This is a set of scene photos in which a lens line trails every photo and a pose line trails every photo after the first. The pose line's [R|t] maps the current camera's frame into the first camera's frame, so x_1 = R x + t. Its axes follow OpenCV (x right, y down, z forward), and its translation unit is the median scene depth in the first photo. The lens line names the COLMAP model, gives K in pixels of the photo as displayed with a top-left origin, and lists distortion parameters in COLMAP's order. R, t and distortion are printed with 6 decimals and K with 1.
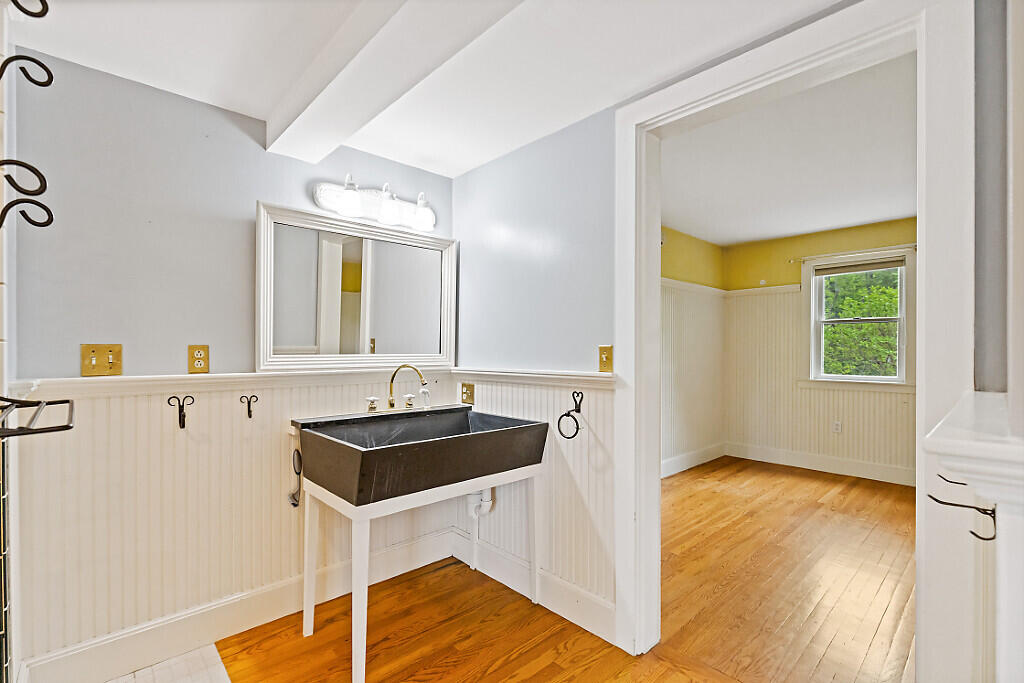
lens RADIAL K [[465.4, 0, 511.1], [0, 465.4, 349.3], [0, 0, 1]] dist [-0.000674, -0.000898]
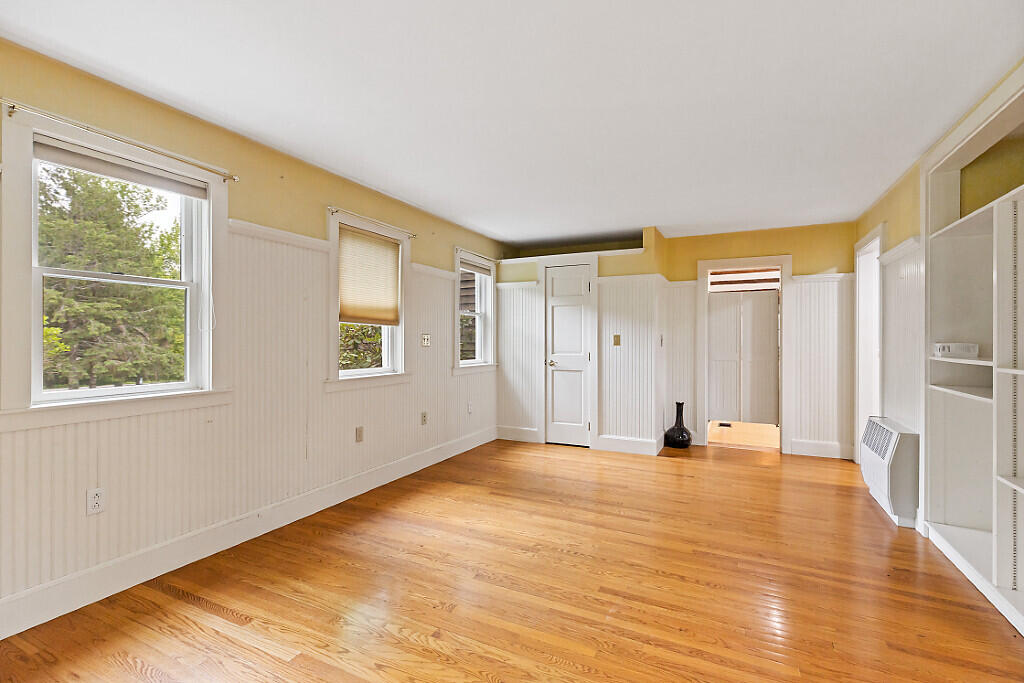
lens RADIAL K [[465.4, 0, 510.5], [0, 465.4, 341.1], [0, 0, 1]] dist [-0.000674, -0.000898]
pose [[-0.355022, -0.004816, 0.934846, 0.306399], [-0.005072, 0.999982, 0.003226, 0.005688], [-0.934844, -0.003597, -0.355040, 2.051738]]
